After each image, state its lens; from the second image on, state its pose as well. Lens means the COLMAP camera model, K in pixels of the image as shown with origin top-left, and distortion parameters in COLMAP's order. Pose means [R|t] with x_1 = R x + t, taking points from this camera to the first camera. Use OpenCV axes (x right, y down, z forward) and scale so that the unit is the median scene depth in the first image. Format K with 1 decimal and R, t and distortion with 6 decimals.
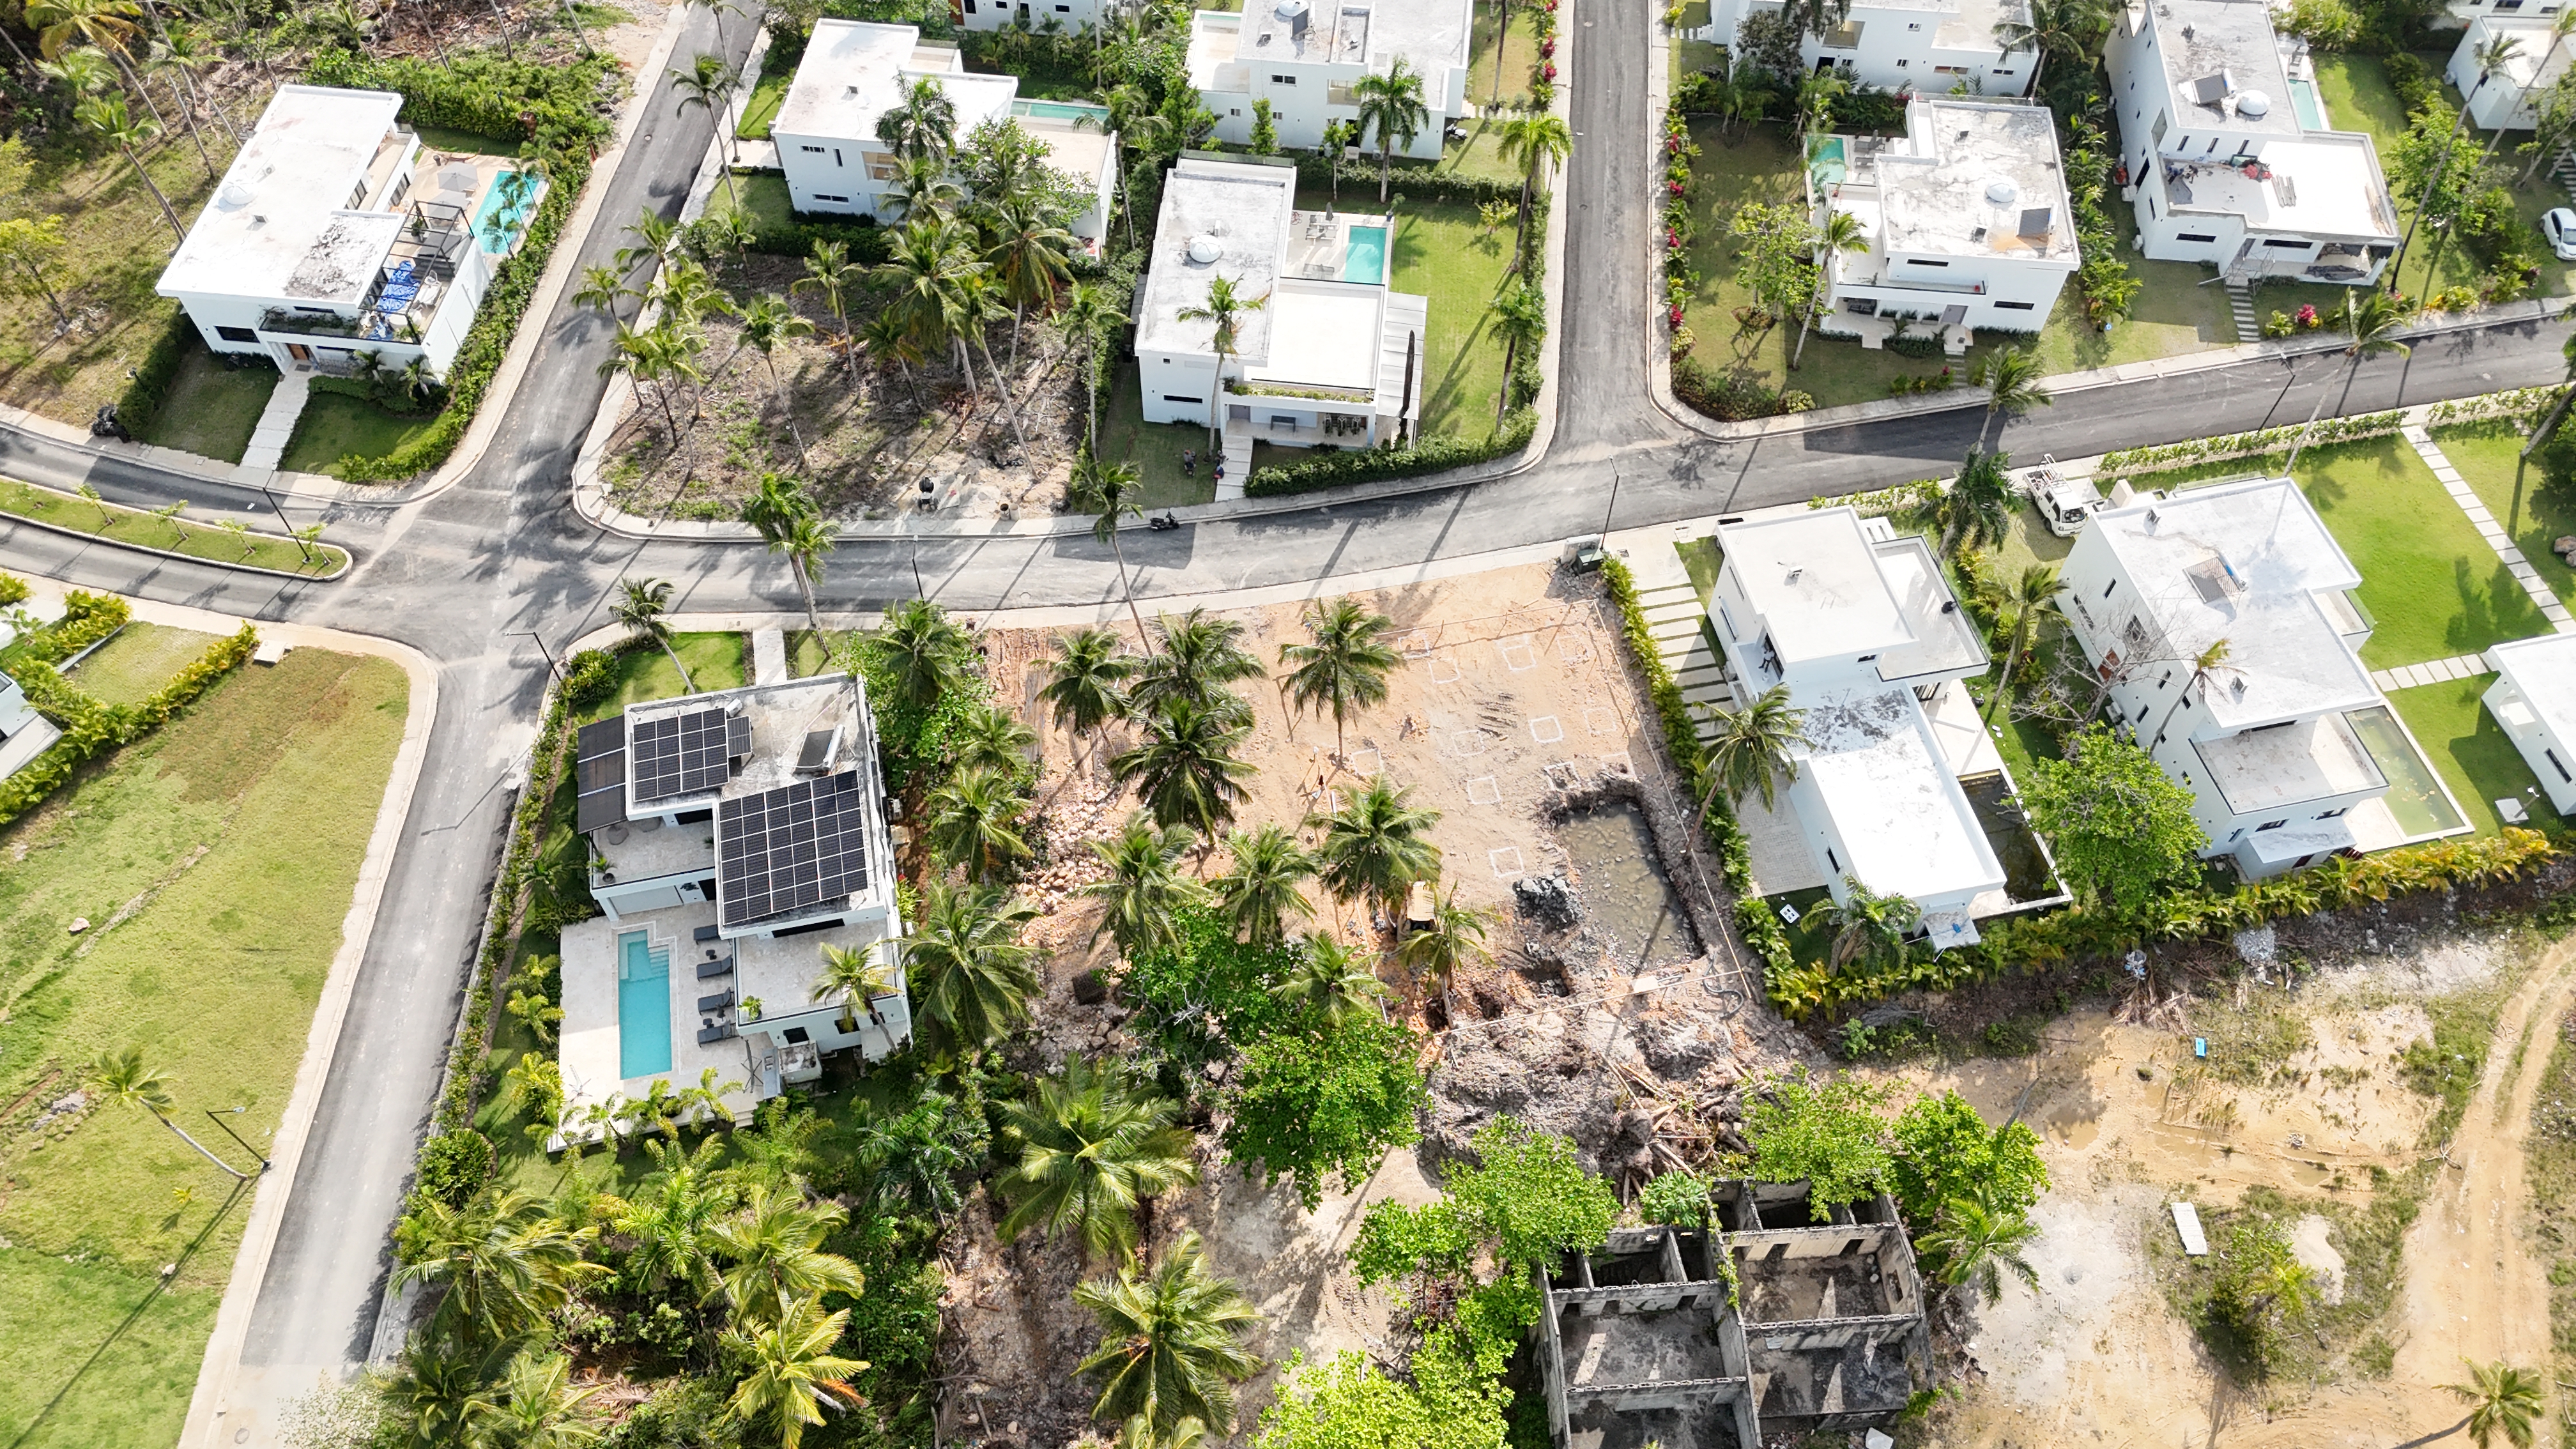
lens RADIAL K [[1897.4, 0, 1288.6], [0, 1897.4, 721.6], [0, 0, 1]] dist [0.079868, -0.075302]
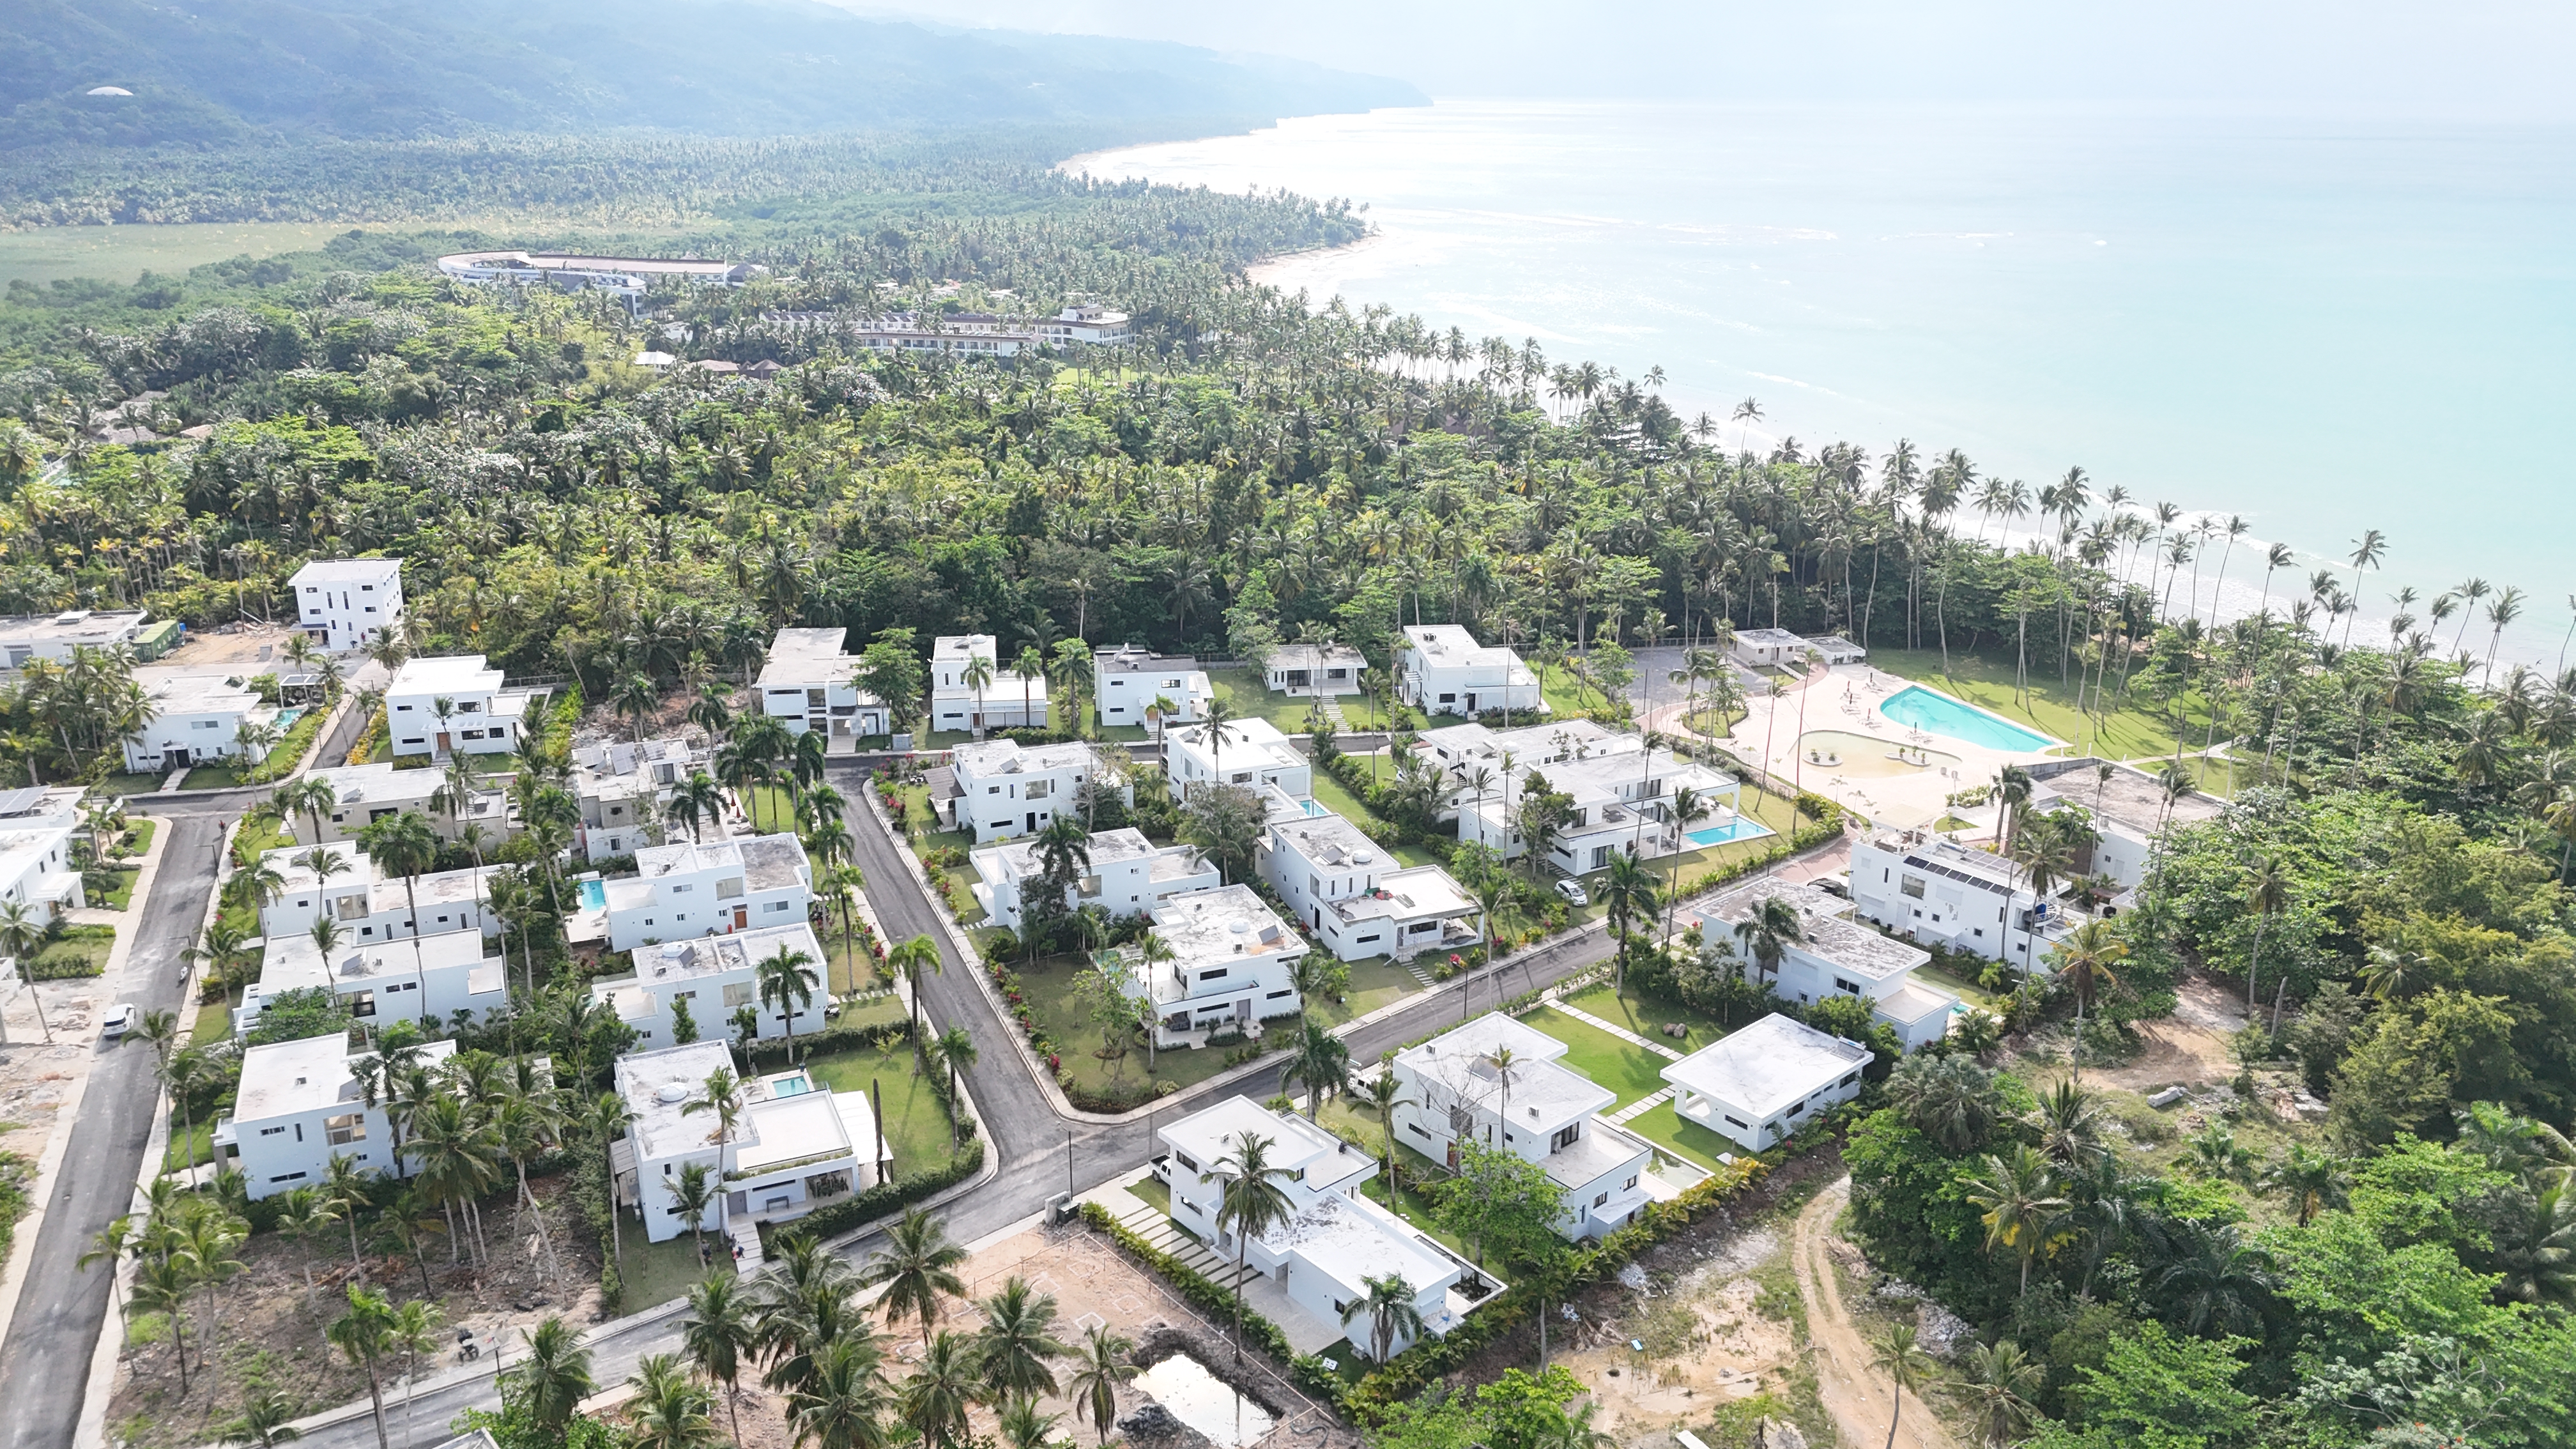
lens RADIAL K [[1897.4, 0, 1288.6], [0, 1897.4, 721.6], [0, 0, 1]] dist [0.079868, -0.075302]
pose [[0.872579, -0.158758, 0.461955, -0.224483], [0.401148, 0.772520, -0.492233, 0.317476], [-0.278723, 0.614825, 0.737770, -0.136950]]
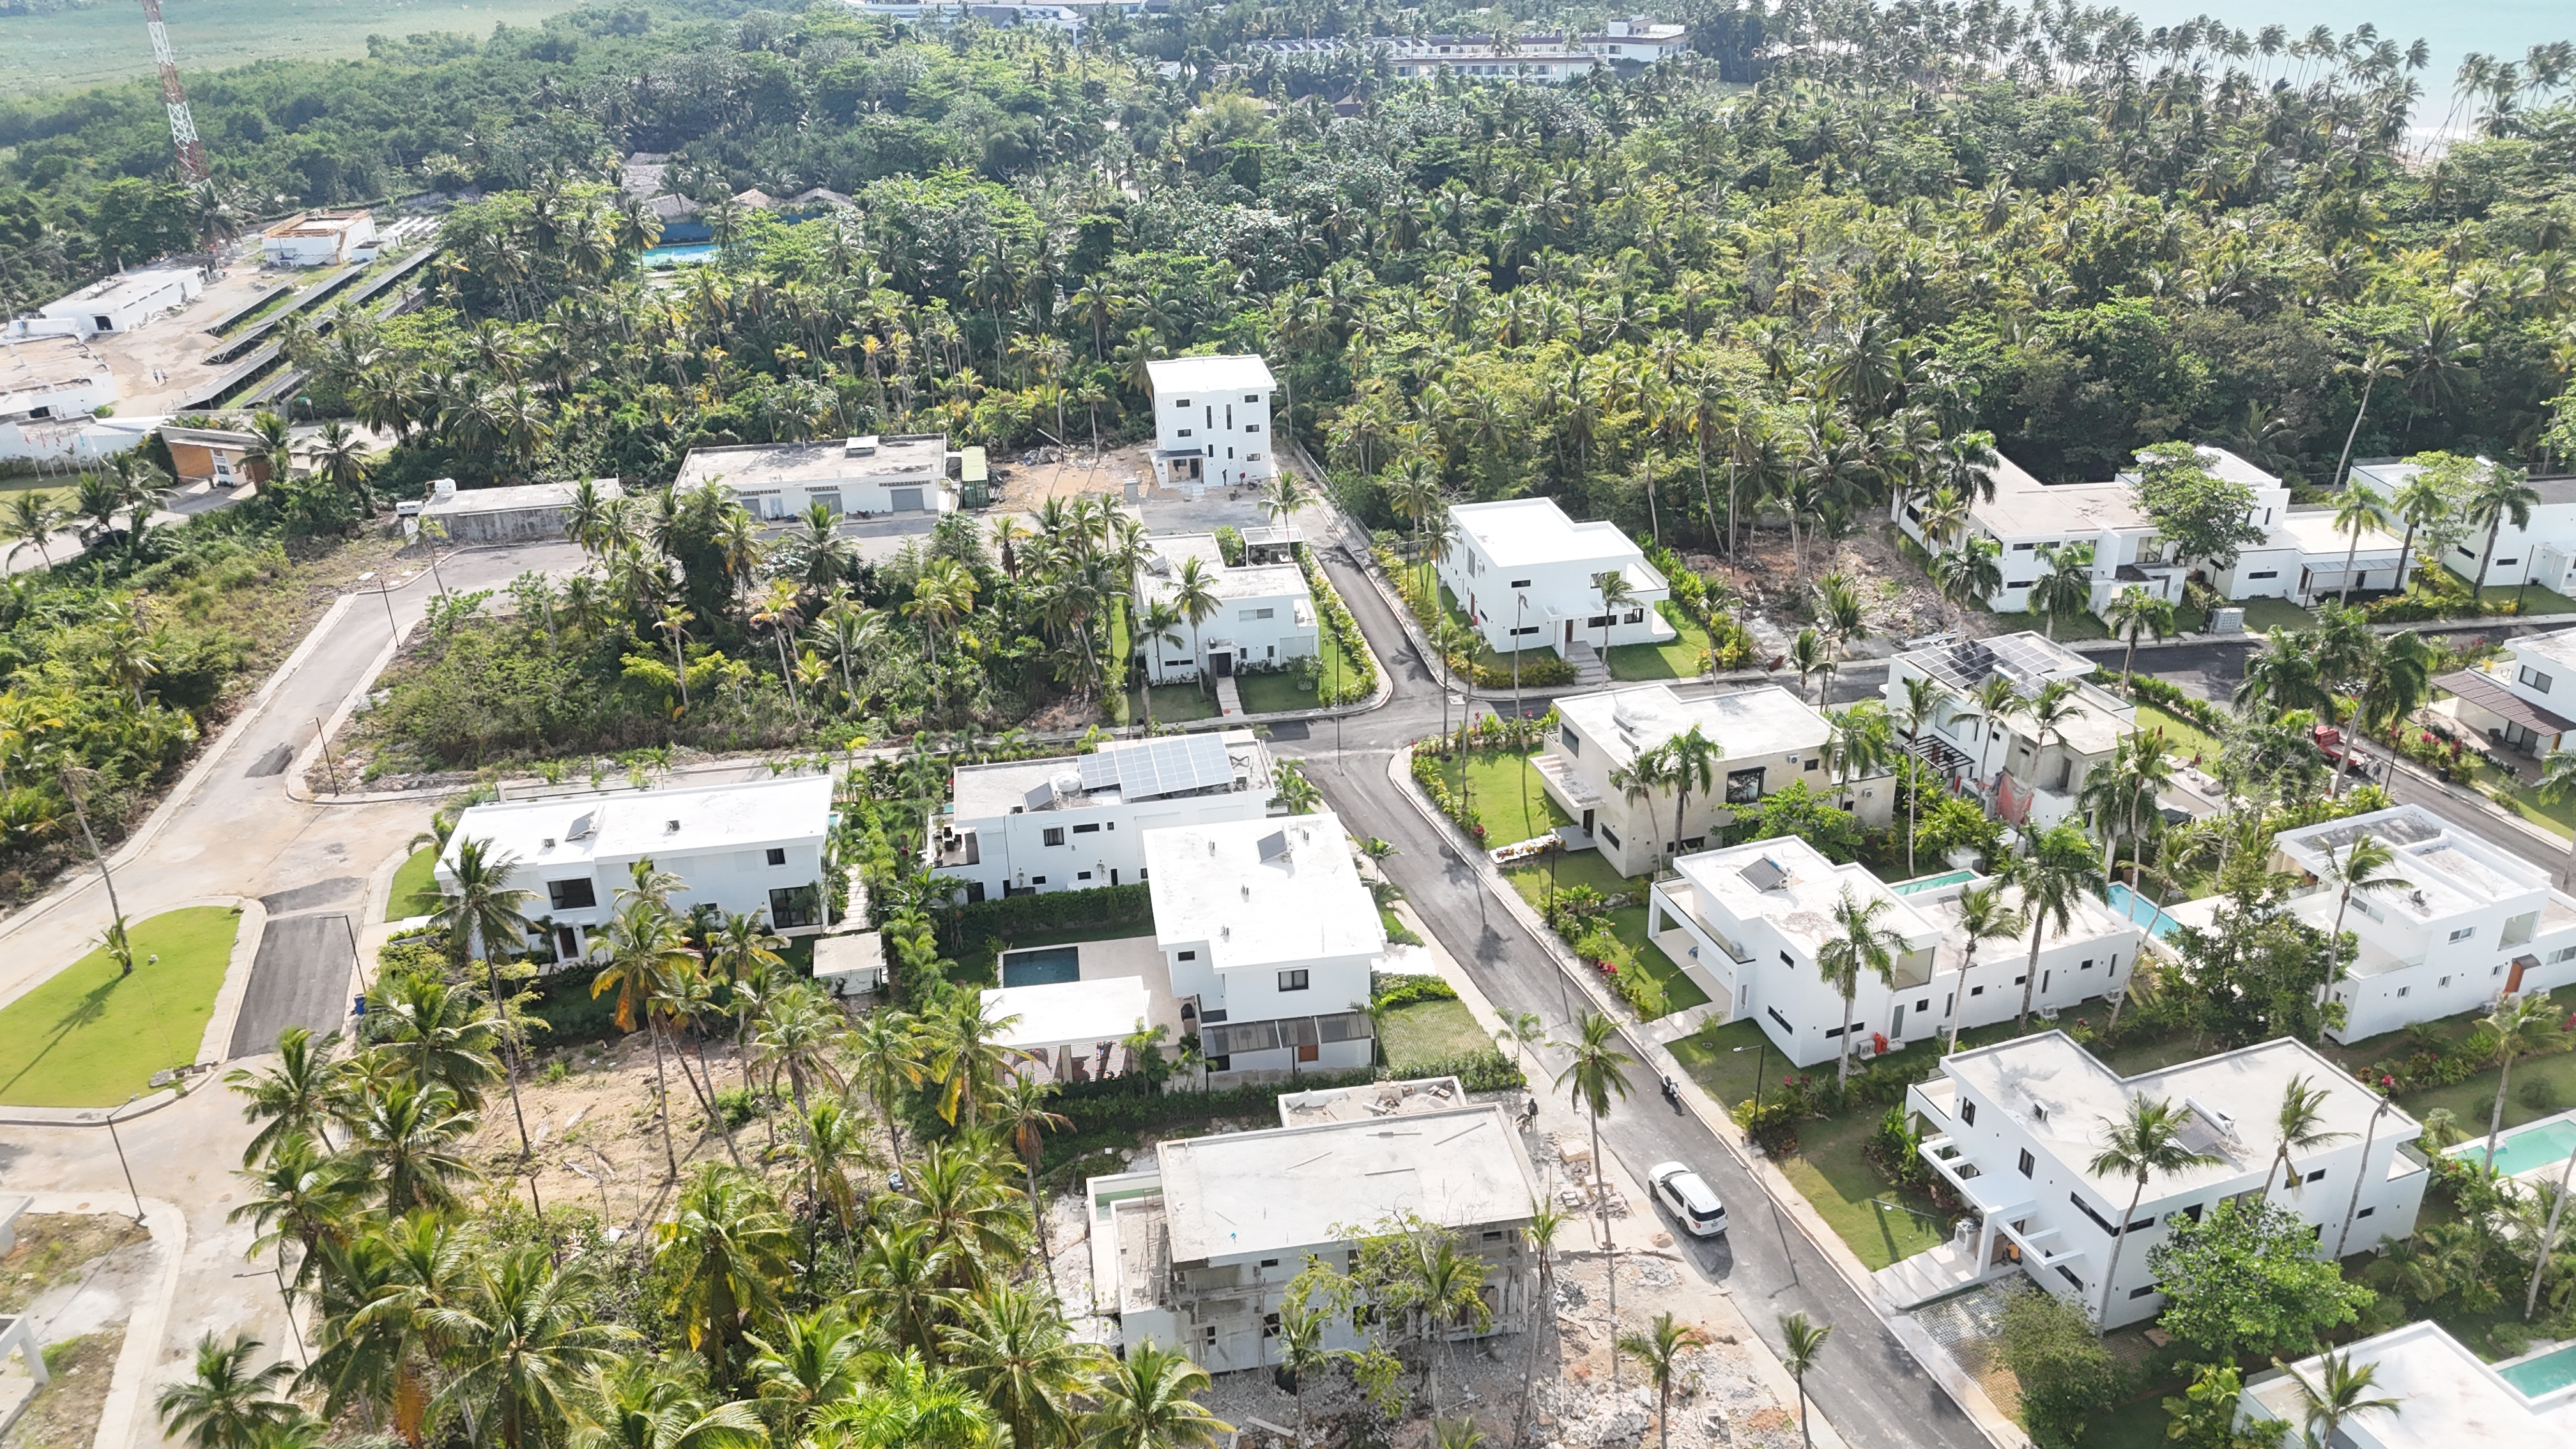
lens RADIAL K [[1897.4, 0, 1288.6], [0, 1897.4, 721.6], [0, 0, 1]] dist [0.079868, -0.075302]
pose [[0.898909, -0.217149, 0.380539, -0.766742], [0.378586, 0.822142, -0.425153, -0.450802], [-0.220535, 0.526241, 0.821240, 0.568411]]
